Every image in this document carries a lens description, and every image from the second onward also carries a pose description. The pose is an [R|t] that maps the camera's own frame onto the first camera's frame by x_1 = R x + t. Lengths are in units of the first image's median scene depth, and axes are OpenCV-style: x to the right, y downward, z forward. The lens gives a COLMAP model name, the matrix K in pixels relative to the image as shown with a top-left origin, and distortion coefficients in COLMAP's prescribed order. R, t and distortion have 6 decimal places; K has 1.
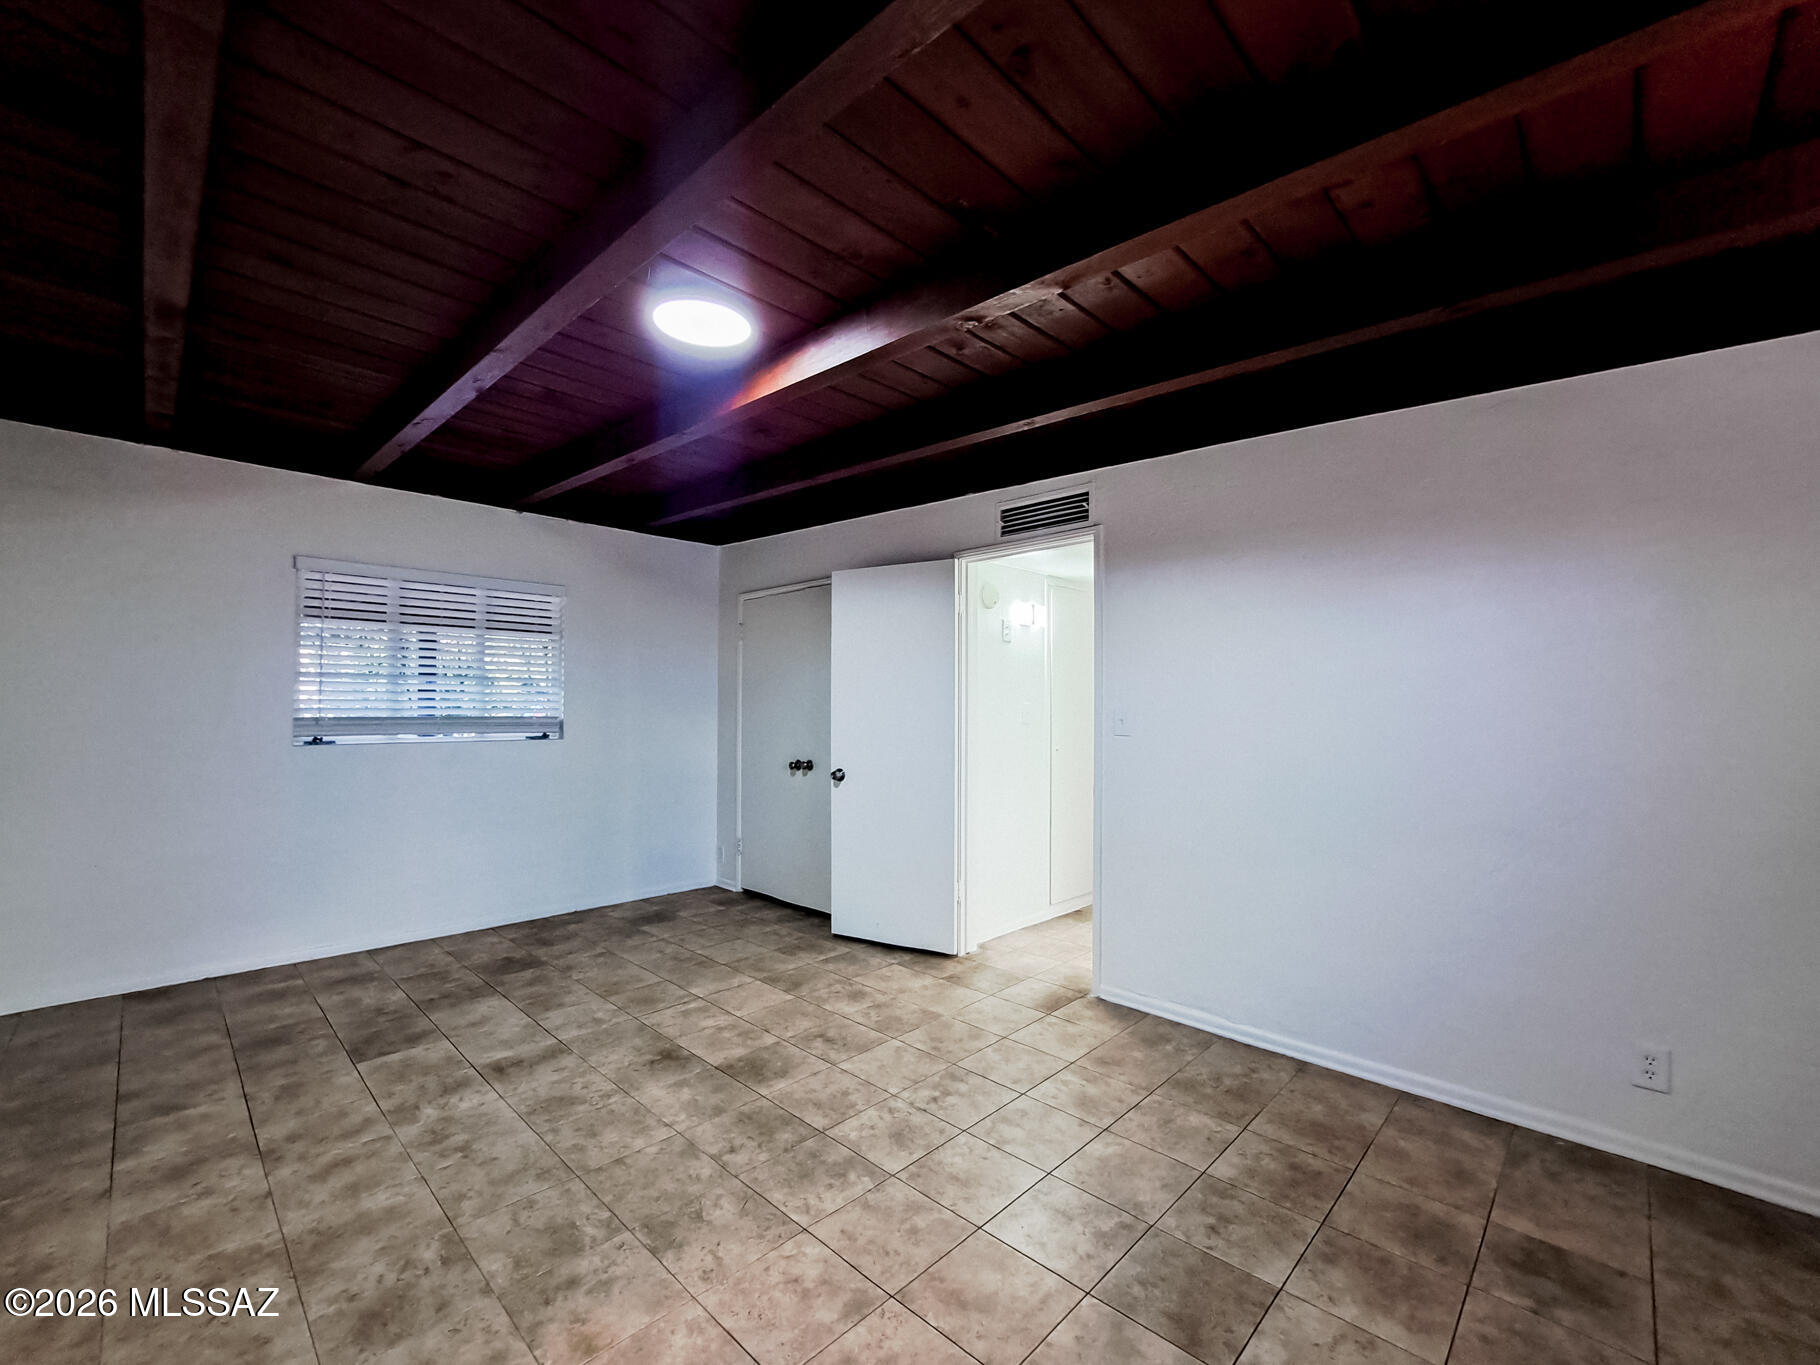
lens RADIAL K [[746.3, 0, 898.2], [0, 746.3, 695.1], [0, 0, 1]] dist [-0.019220, 0.000233]
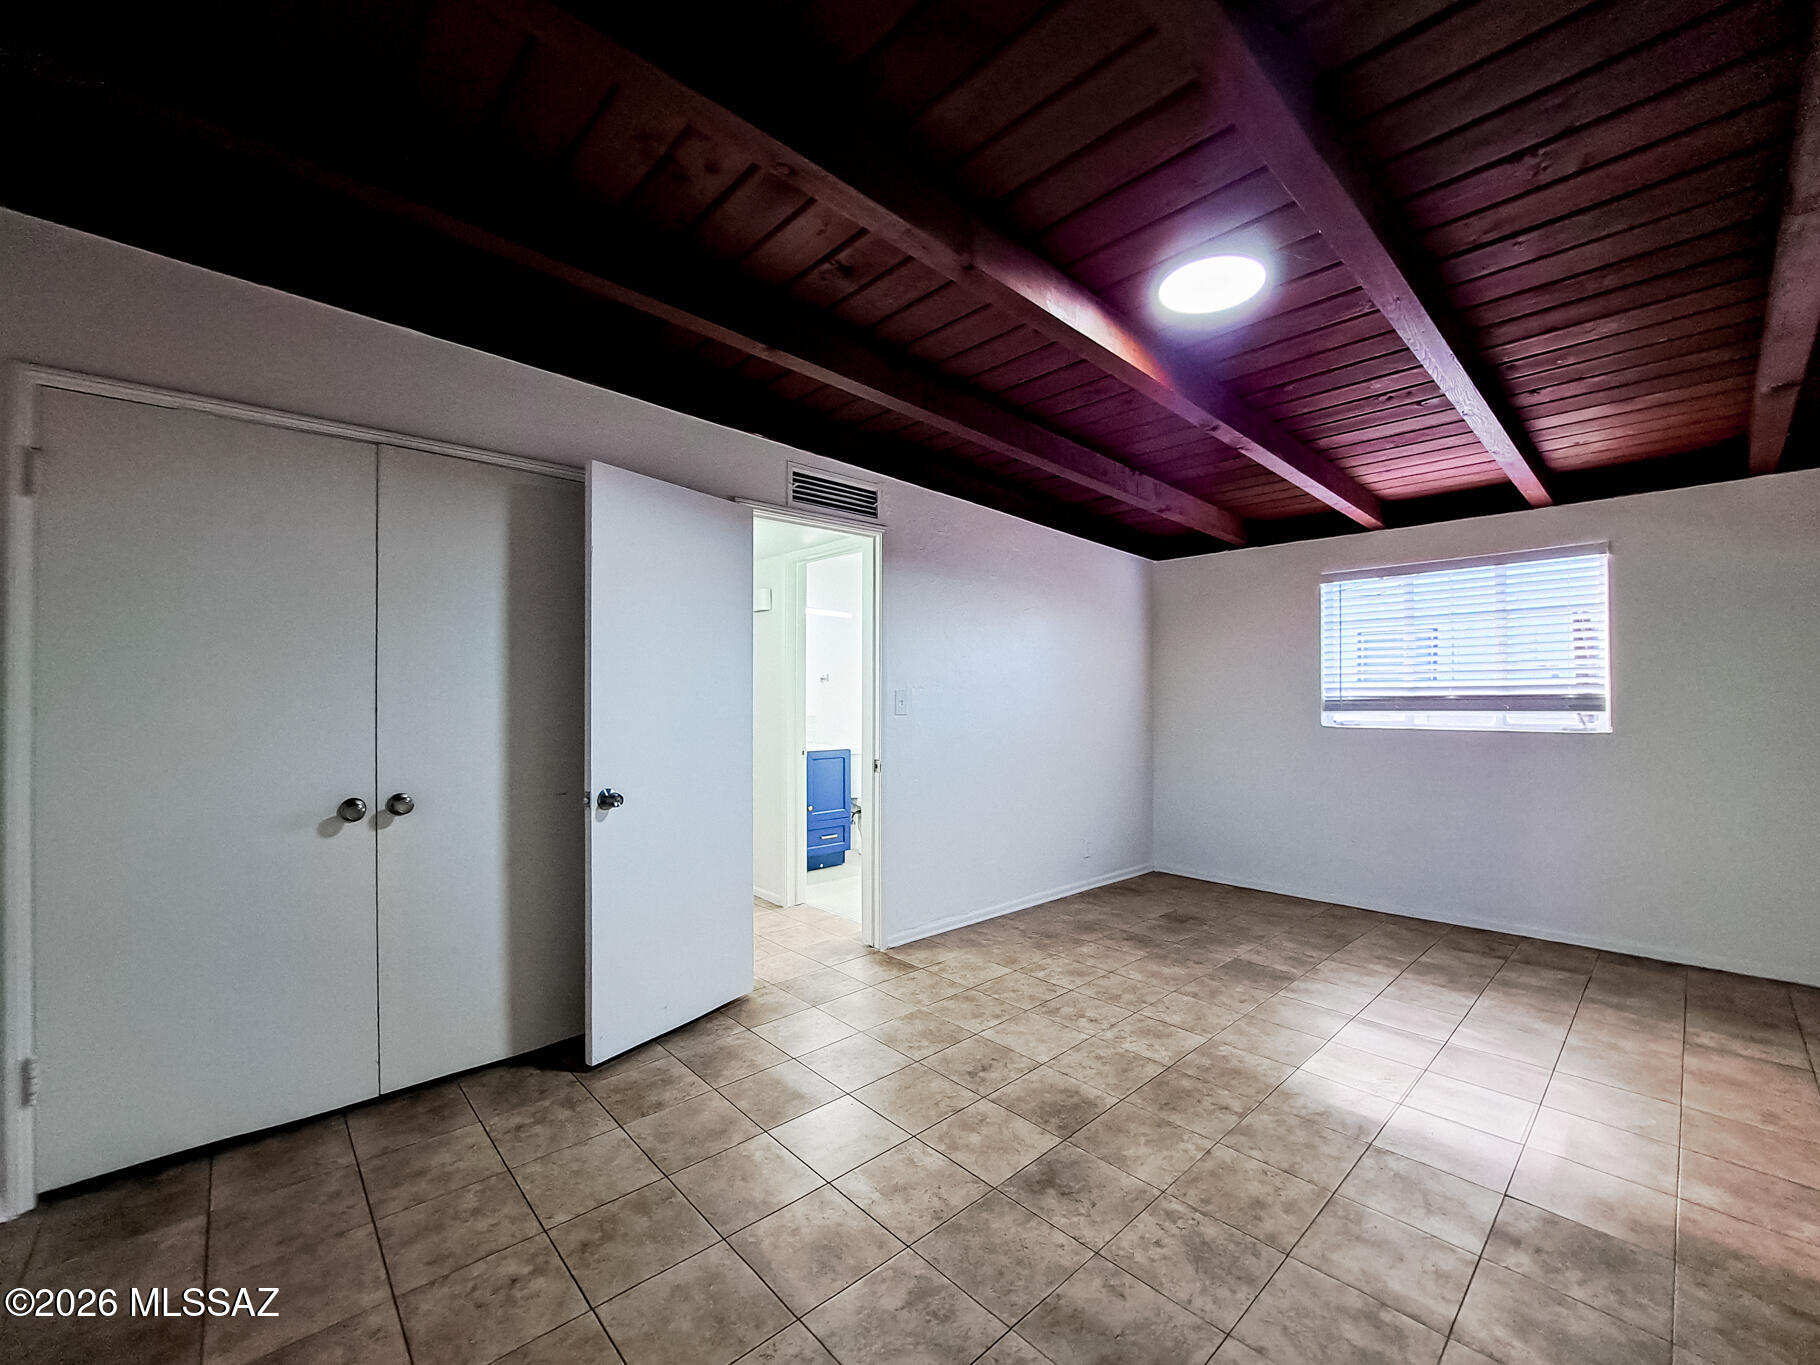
lens RADIAL K [[746.3, 0, 898.2], [0, 746.3, 695.1], [0, 0, 1]] dist [-0.019220, 0.000233]
pose [[0.062812, -0.004092, 0.998017, -1.188256], [-0.016197, 0.999856, 0.005119, 0.024566], [-0.997894, -0.016487, 0.062736, 1.283200]]
